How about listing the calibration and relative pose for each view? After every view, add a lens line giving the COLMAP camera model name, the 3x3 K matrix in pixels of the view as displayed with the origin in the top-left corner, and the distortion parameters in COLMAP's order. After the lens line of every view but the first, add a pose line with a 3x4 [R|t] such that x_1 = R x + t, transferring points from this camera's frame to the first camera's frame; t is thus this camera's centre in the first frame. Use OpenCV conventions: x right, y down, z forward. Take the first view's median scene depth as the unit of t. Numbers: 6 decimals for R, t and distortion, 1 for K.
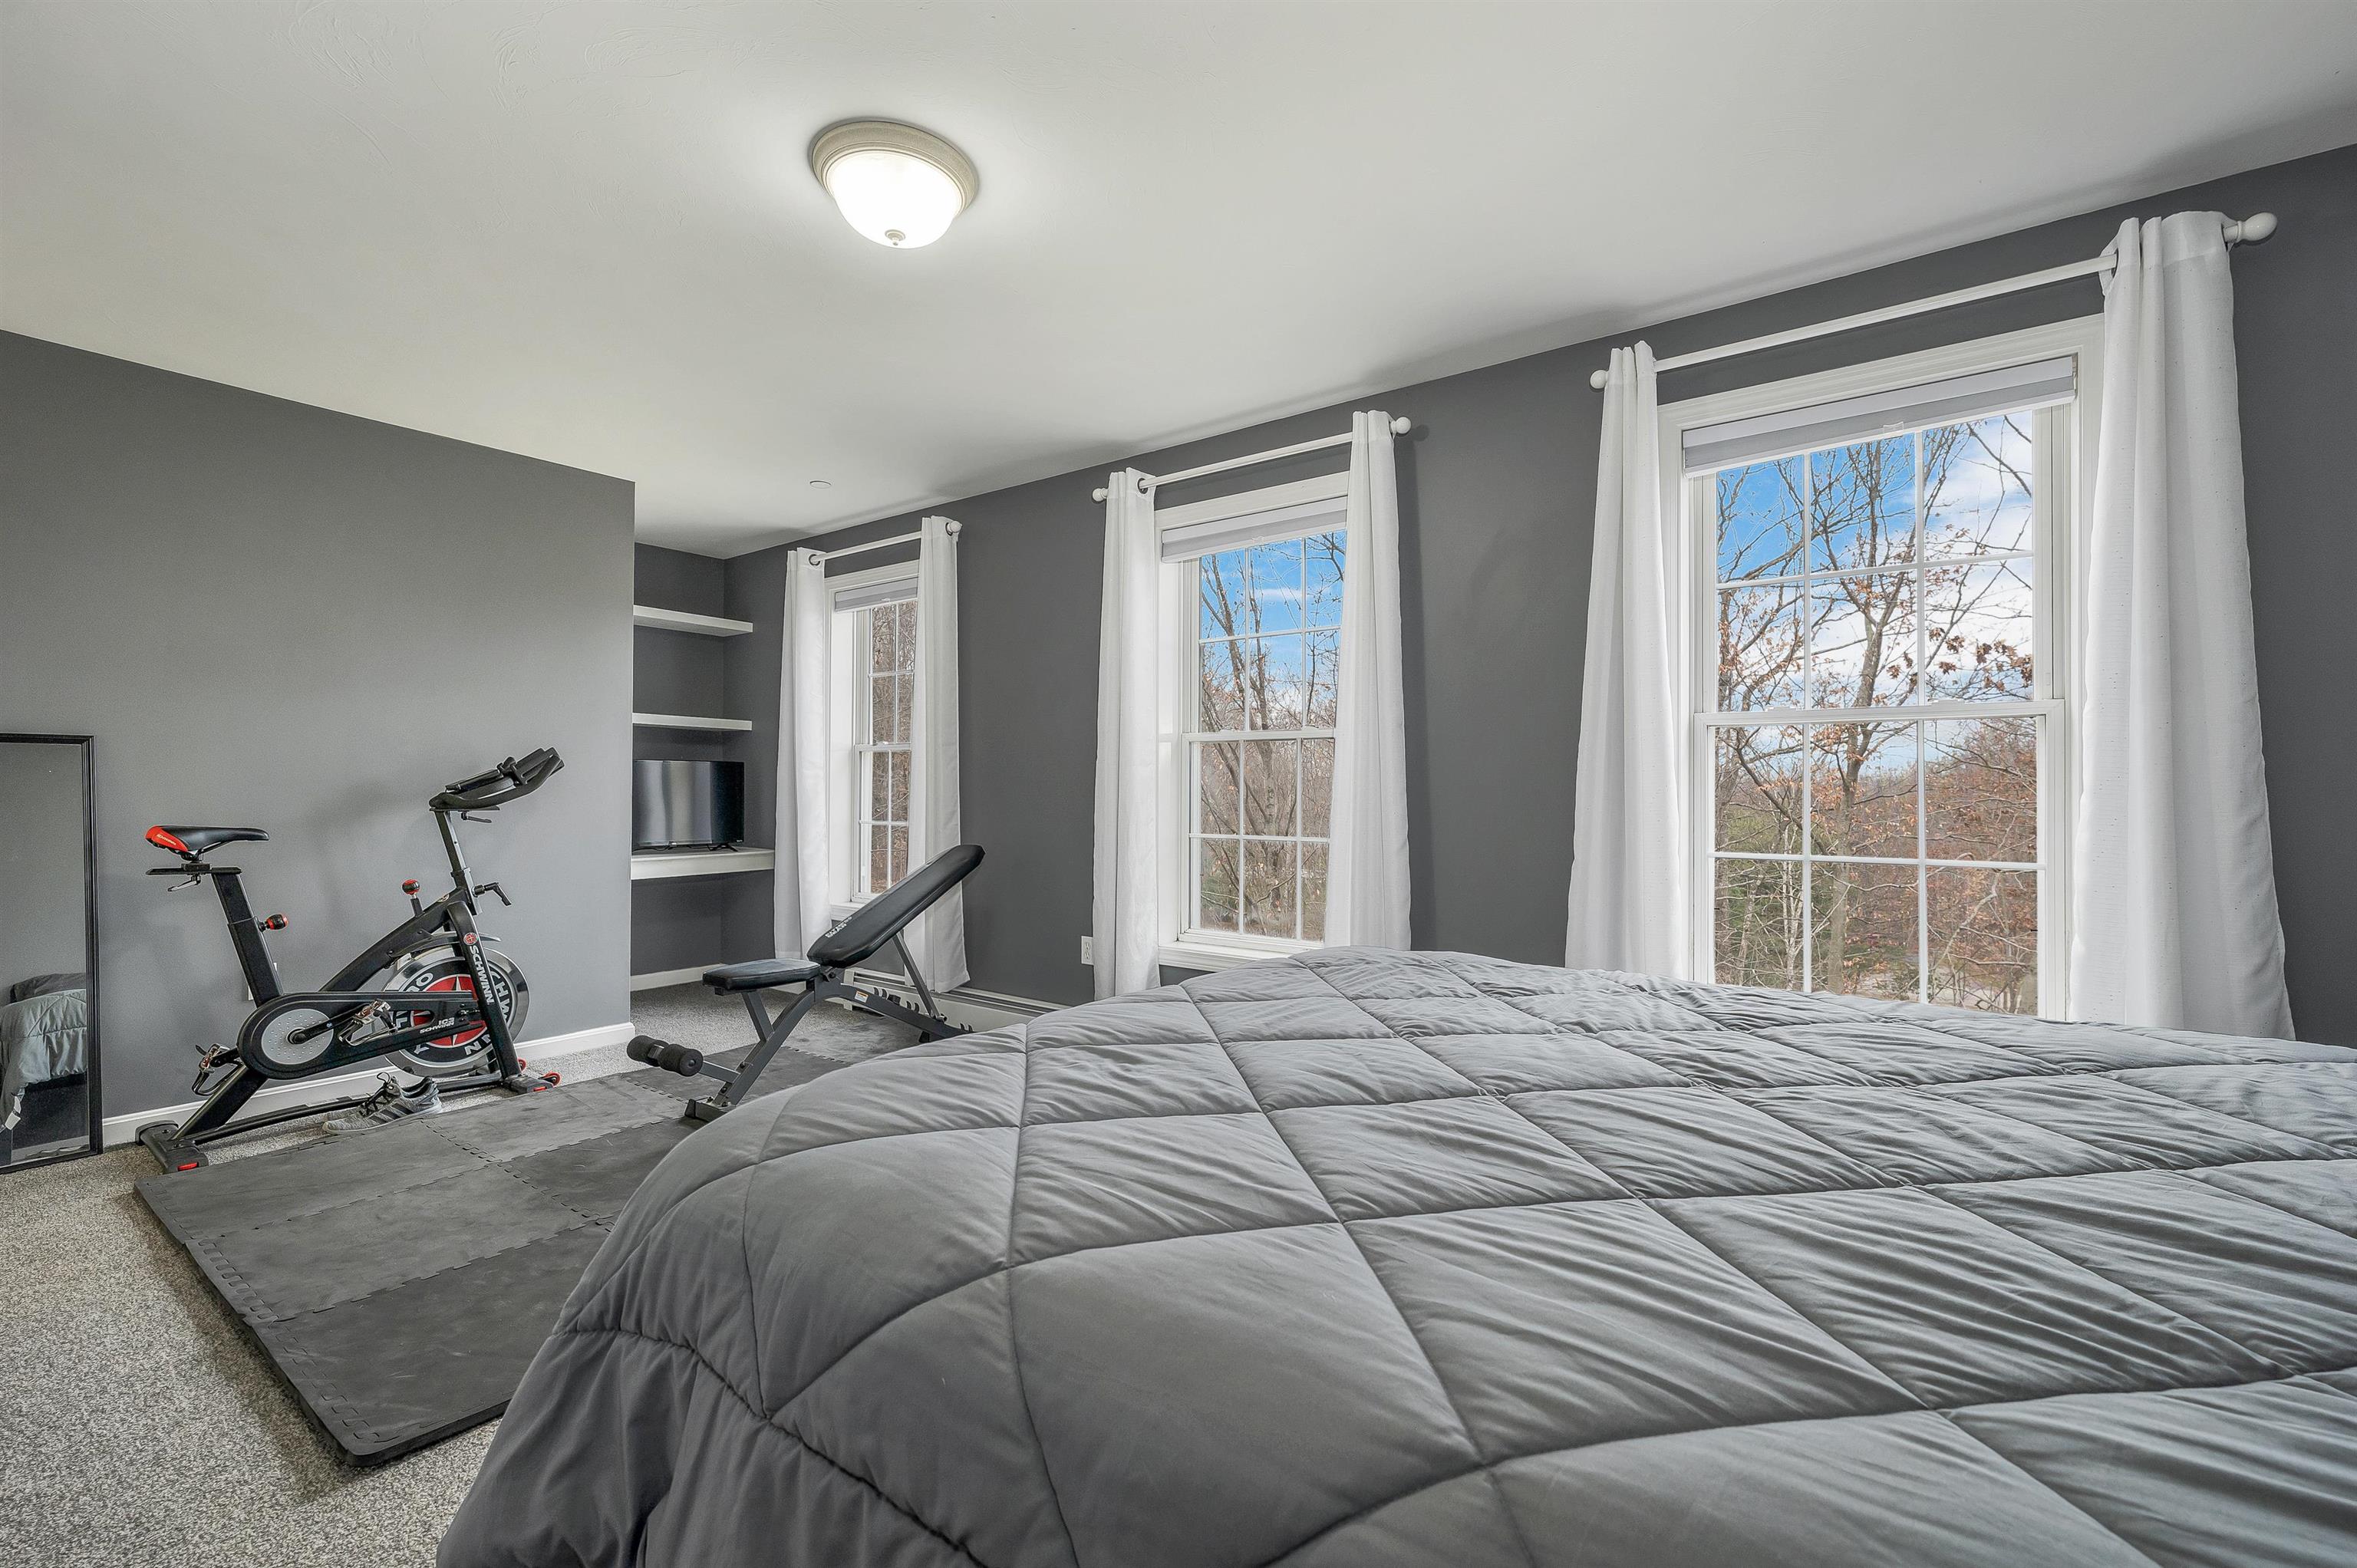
lens RADIAL K [[994.5, 0, 1185.9], [0, 994.5, 802.7], [0, 0, 1]] dist [0.001715, 0.000272]
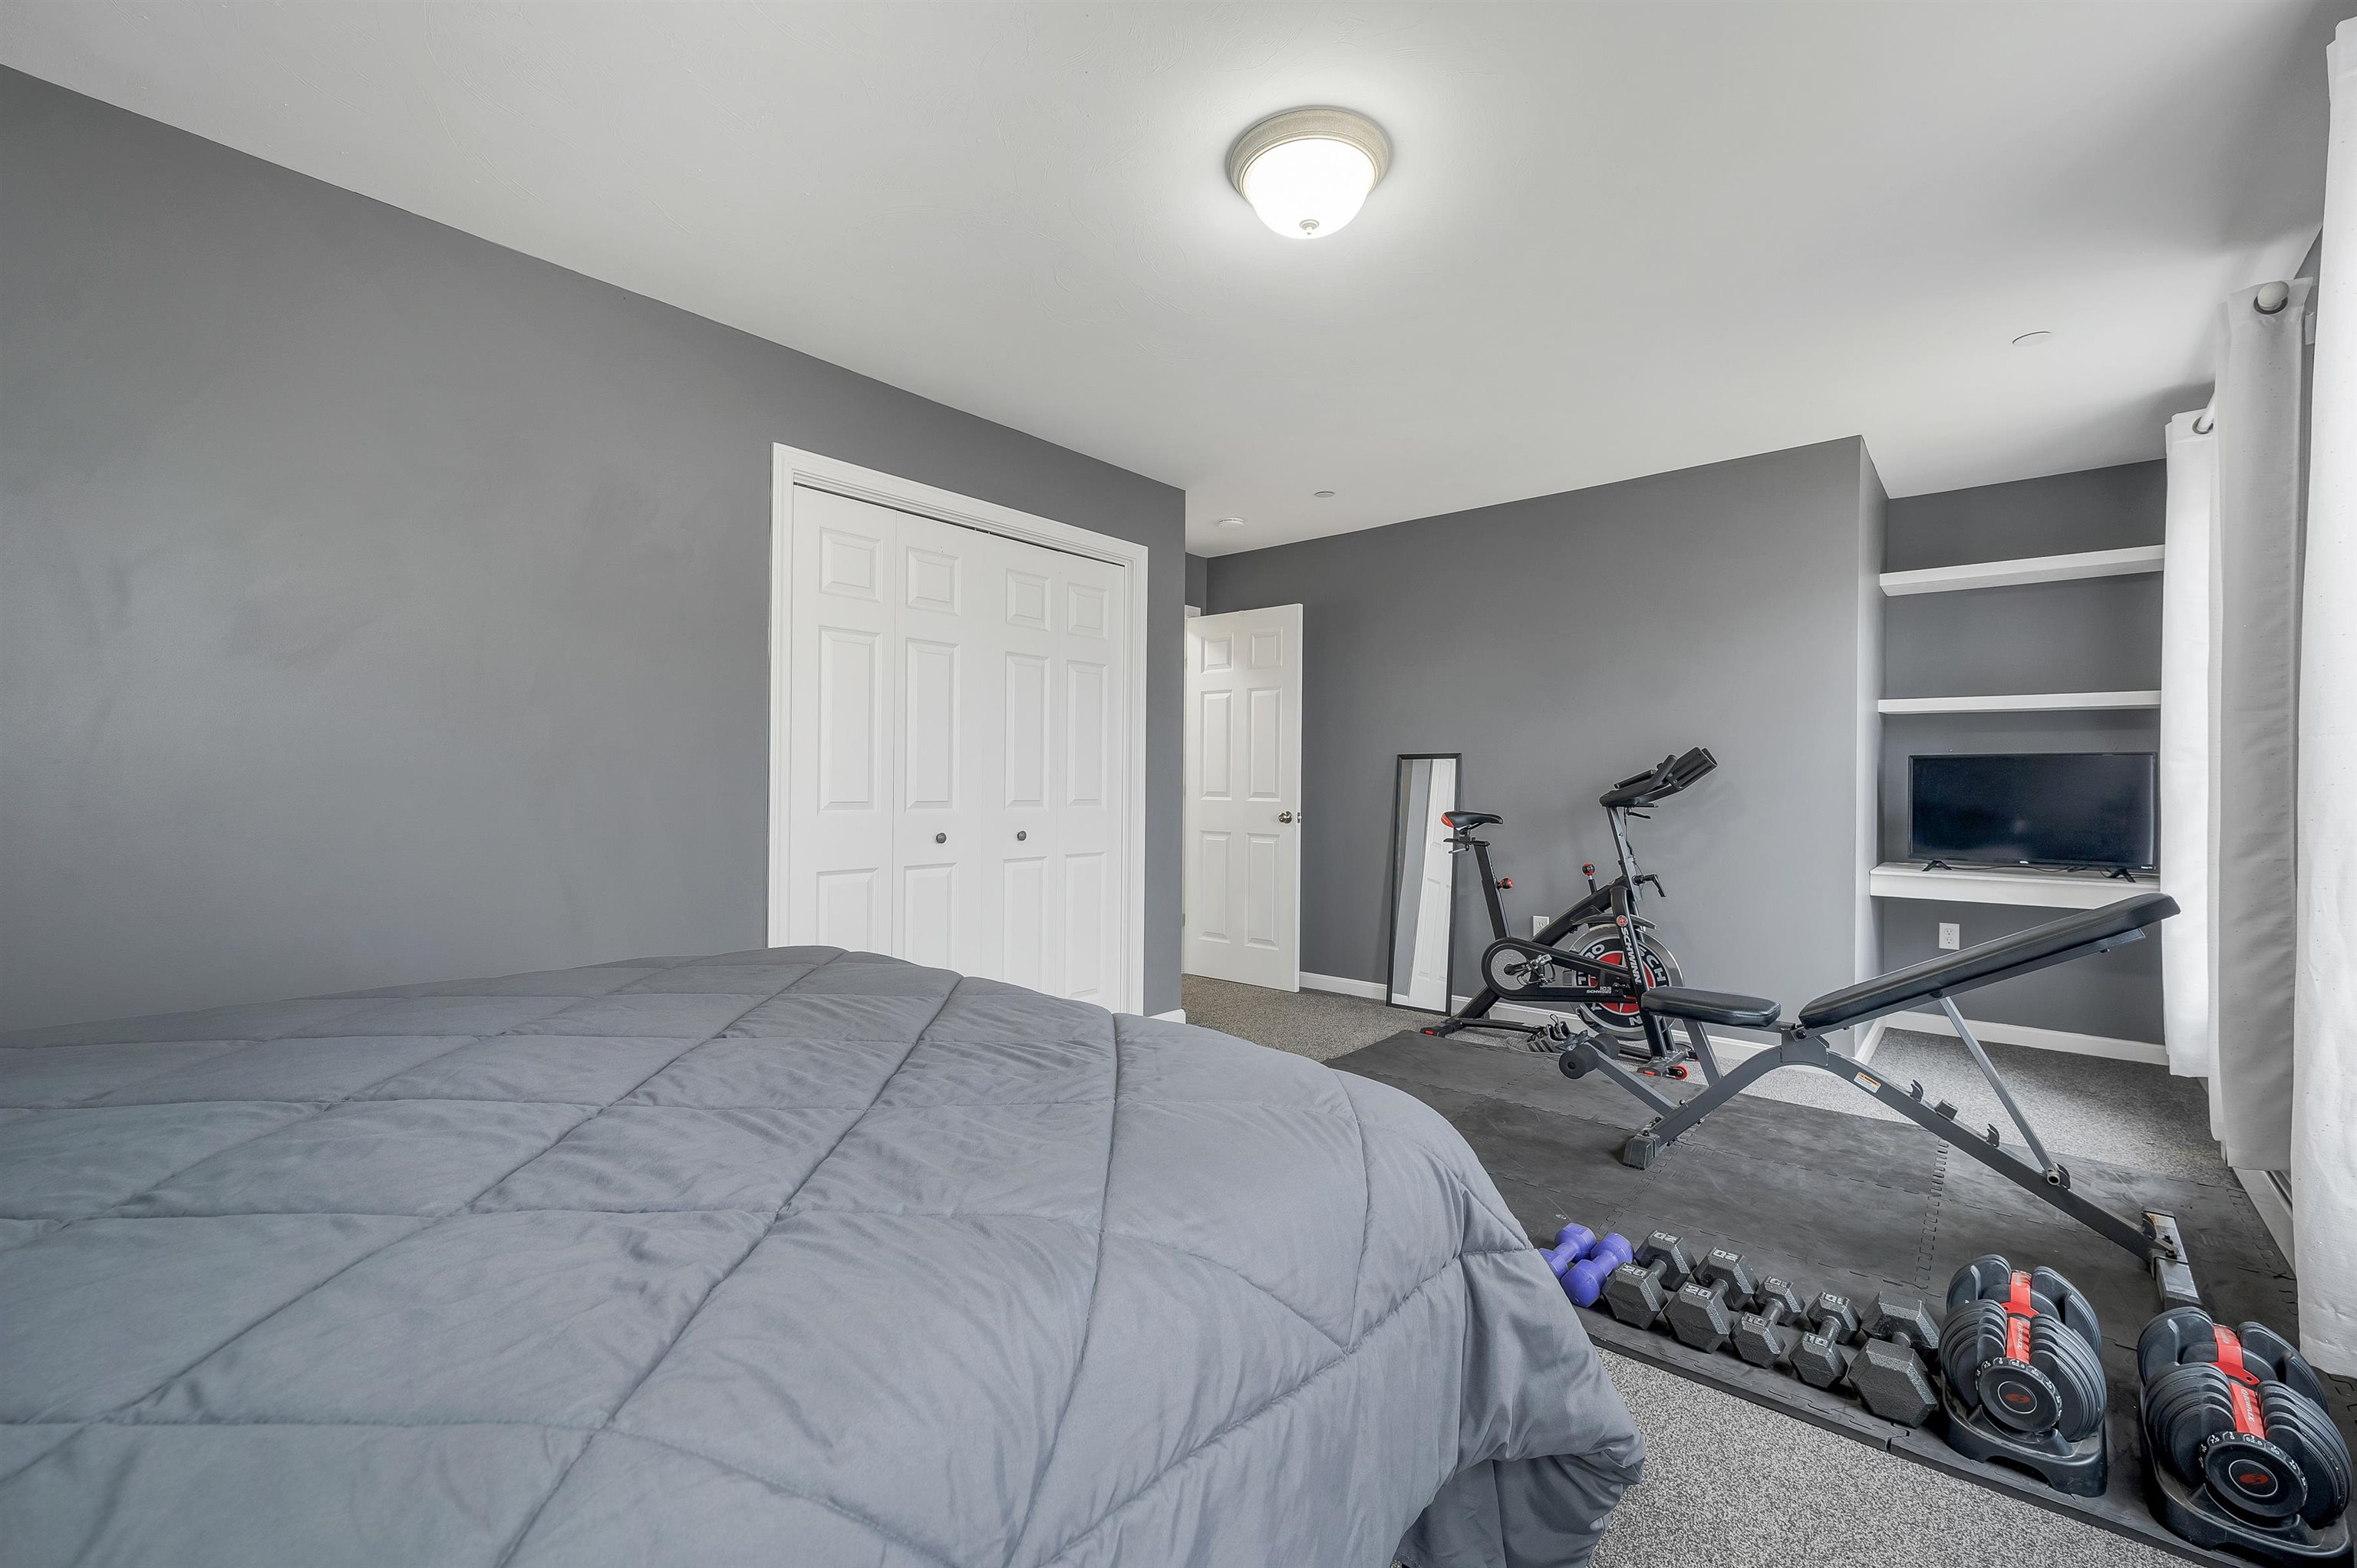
lens RADIAL K [[994.5, 0, 1185.9], [0, 994.5, 802.7], [0, 0, 1]] dist [0.001715, 0.000272]
pose [[-0.093903, 0.015358, -0.995463, 0.449800], [-0.020821, 0.999632, 0.017386, -0.006156], [0.995364, 0.022359, -0.093548, 0.620203]]
